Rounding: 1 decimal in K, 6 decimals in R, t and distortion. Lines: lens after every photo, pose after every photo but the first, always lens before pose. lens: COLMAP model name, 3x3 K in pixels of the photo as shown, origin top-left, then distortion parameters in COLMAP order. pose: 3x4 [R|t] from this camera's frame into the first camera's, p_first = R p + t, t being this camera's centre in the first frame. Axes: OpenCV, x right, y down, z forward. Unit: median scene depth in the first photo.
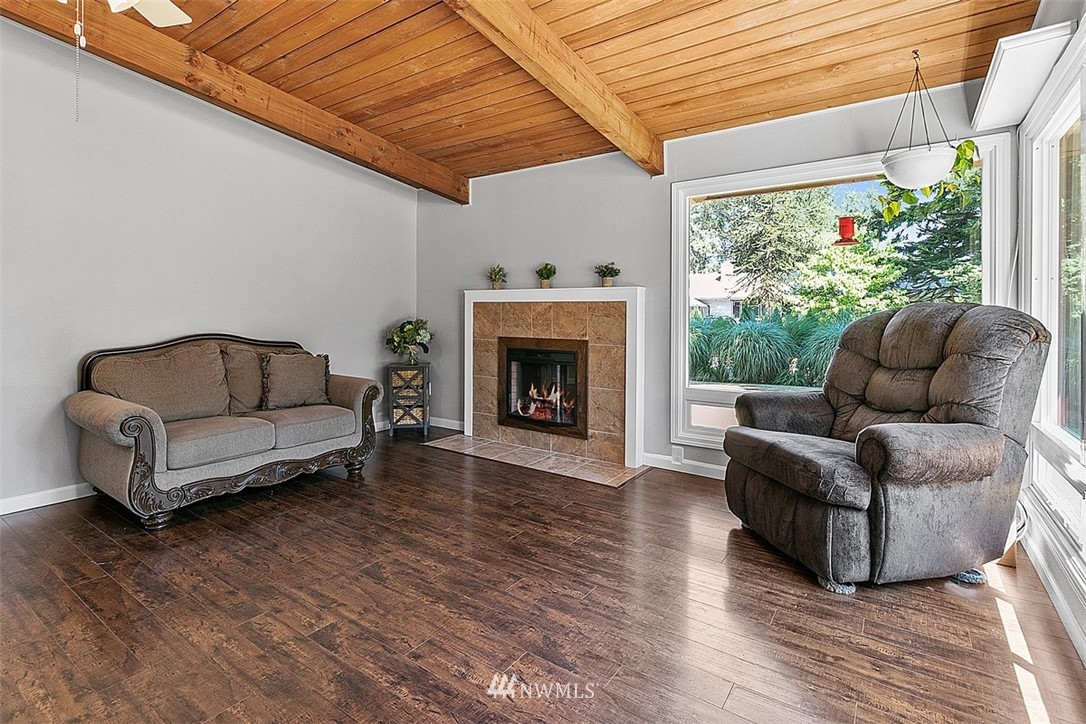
lens RADIAL K [[505.7, 0, 546.6], [0, 505.7, 319.2], [0, 0, 1]] dist [0.000662, 0.001562]
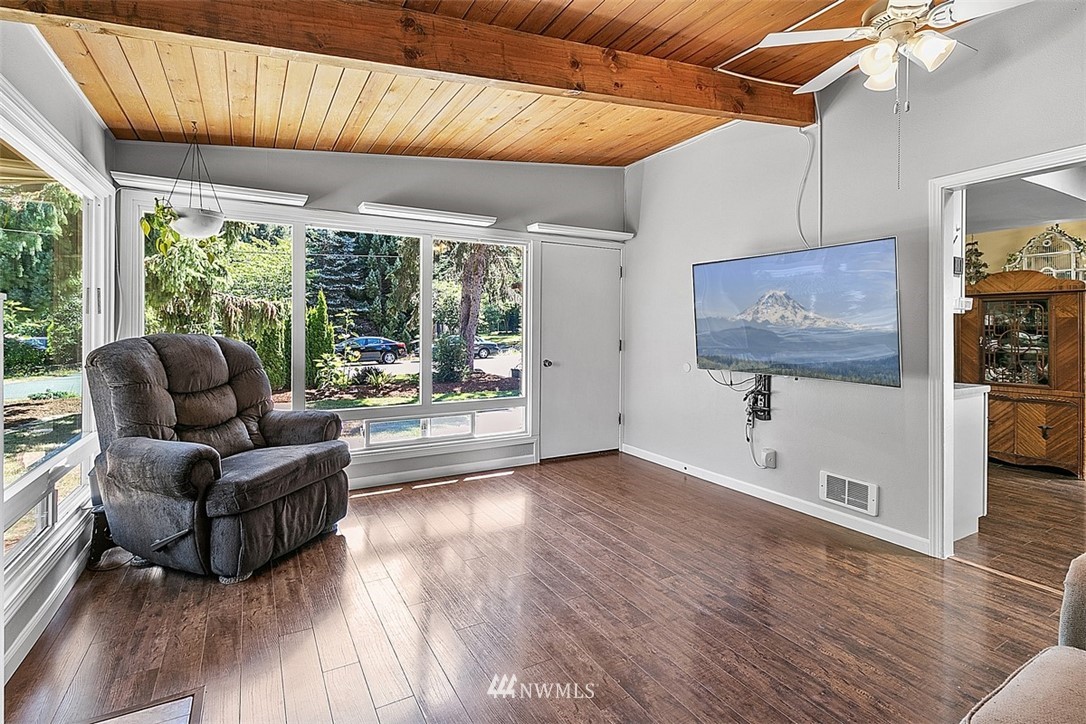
lens RADIAL K [[505.7, 0, 534.7], [0, 505.7, 325.8], [0, 0, 1]] dist [0.000662, 0.001562]
pose [[-0.890571, -0.008274, 0.454769, -0.342431], [-0.006303, 0.999963, 0.005850, -0.041353], [-0.454800, 0.002344, -0.890590, 1.107958]]
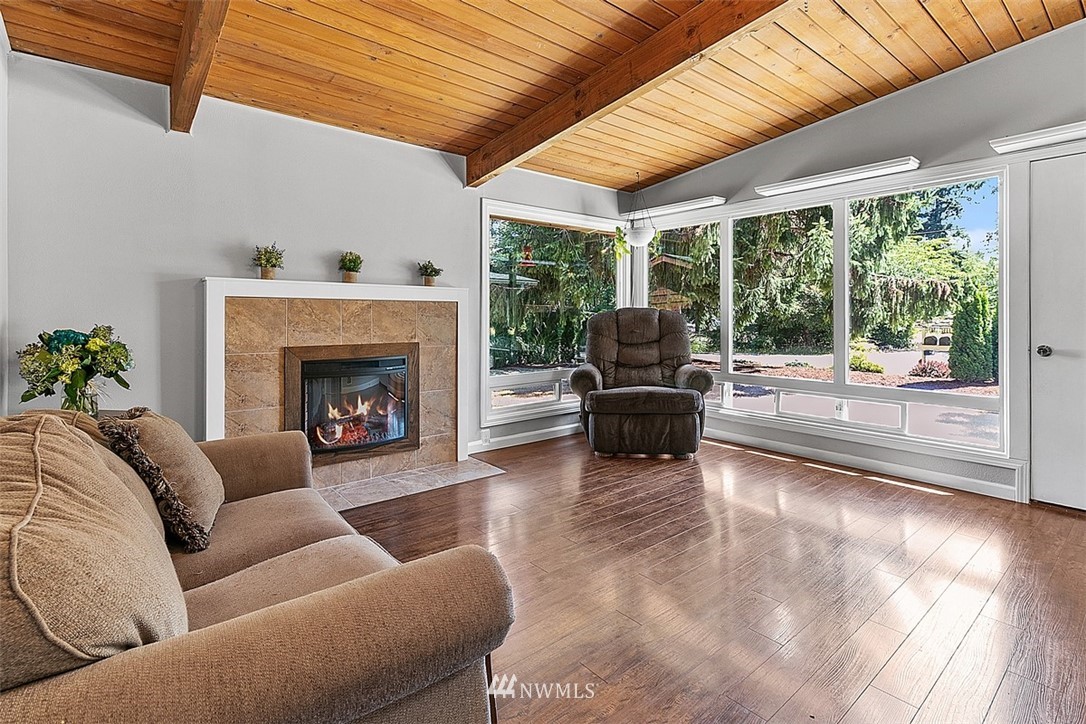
lens RADIAL K [[505.7, 0, 532.8], [0, 505.7, 323.8], [0, 0, 1]] dist [0.000662, 0.001562]
pose [[0.289561, -0.023924, 0.956861, -0.767249], [0.010076, 0.999708, 0.021946, -0.011507], [-0.957107, 0.003286, 0.289718, 0.541701]]
